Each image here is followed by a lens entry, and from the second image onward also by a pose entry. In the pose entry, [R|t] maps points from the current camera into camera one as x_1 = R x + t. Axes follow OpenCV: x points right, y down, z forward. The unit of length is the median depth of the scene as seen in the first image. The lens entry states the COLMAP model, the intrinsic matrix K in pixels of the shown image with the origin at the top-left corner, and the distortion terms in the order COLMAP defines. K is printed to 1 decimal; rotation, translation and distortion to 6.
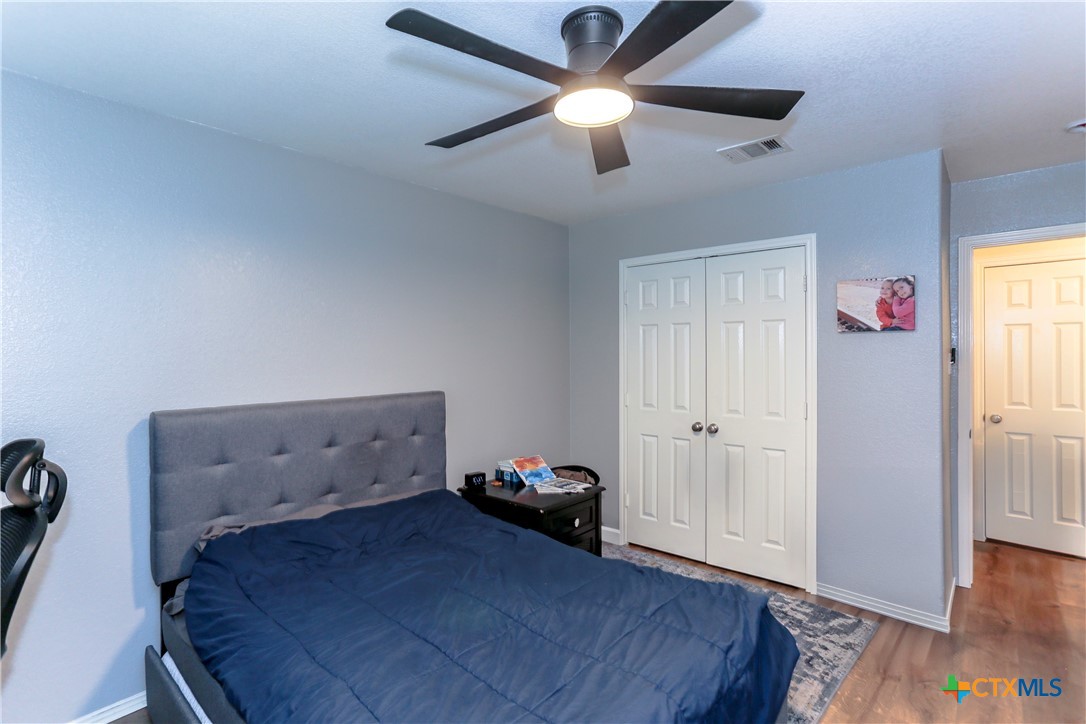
lens RADIAL K [[552.0, 0, 543.1], [0, 552.0, 342.8], [0, 0, 1]] dist [0.000010, -0.000072]
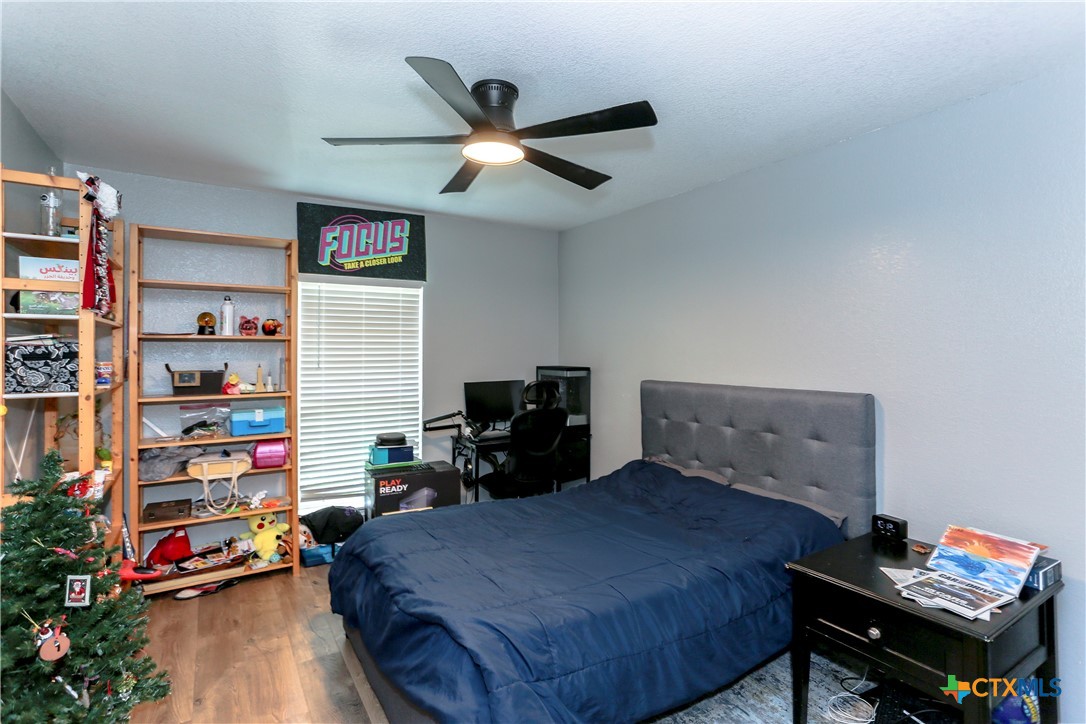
lens RADIAL K [[552.0, 0, 543.1], [0, 552.0, 342.8], [0, 0, 1]] dist [0.000010, -0.000072]
pose [[-0.232452, 0.004763, -0.972596, 0.781407], [0.009798, 0.999949, 0.002555, 0.008294], [0.972559, -0.008935, -0.232487, 0.858590]]
